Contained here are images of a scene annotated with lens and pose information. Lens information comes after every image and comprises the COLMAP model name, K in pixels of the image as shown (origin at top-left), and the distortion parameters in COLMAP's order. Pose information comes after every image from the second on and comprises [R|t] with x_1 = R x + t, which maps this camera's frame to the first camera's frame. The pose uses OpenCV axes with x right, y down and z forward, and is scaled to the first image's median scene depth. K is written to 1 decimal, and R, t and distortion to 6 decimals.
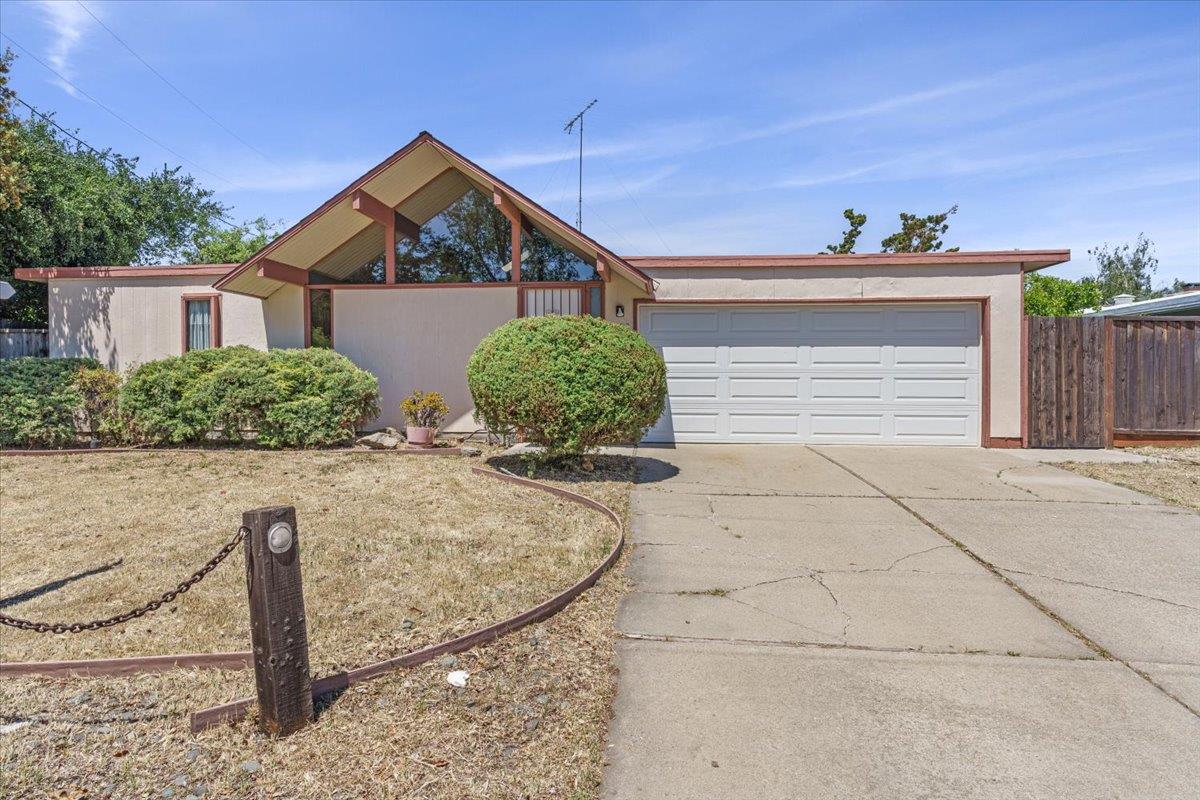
lens RADIAL K [[677.2, 0, 601.4], [0, 677.2, 386.0], [0, 0, 1]] dist [0.000245, -0.000167]
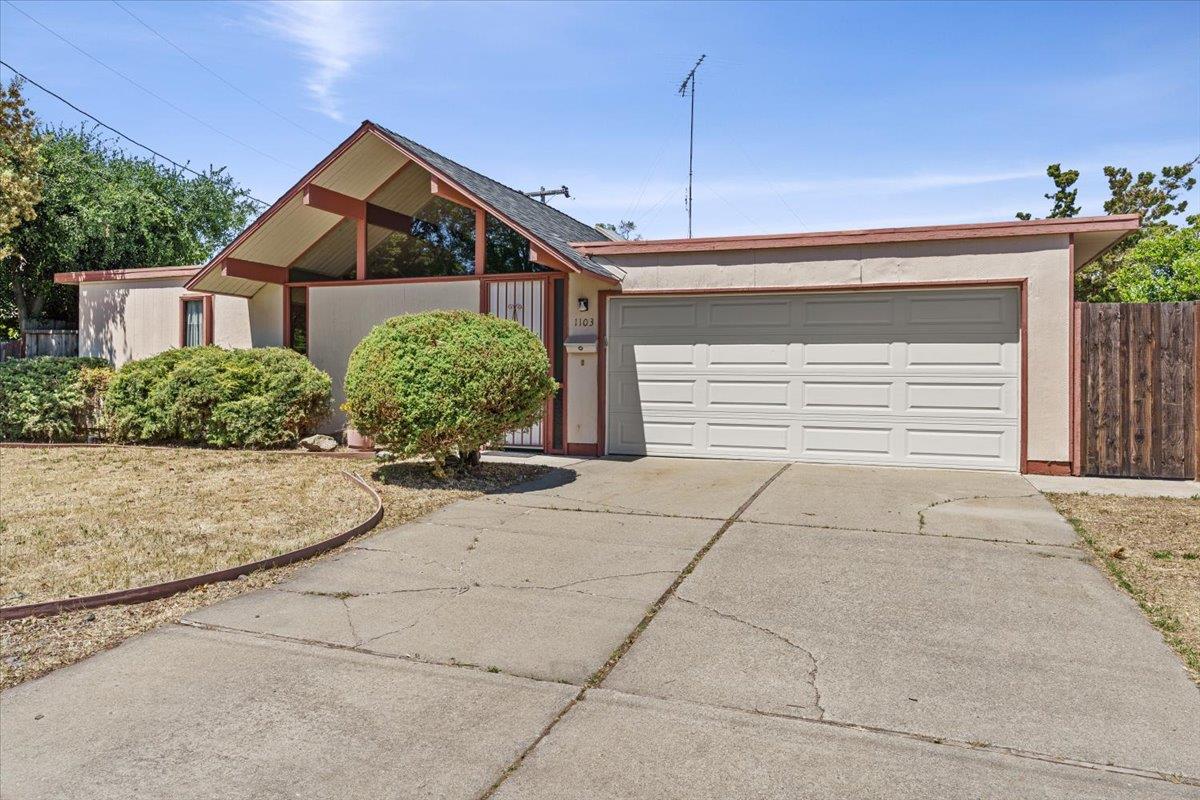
lens RADIAL K [[807.2, 0, 601.0], [0, 807.2, 379.1], [0, 0, 1]] dist [-0.000920, -0.000032]
pose [[0.968861, 0.007014, -0.247505, 0.330936], [-0.011189, 0.999818, -0.015465, 0.002826], [0.247351, 0.017753, 0.968763, -0.015994]]
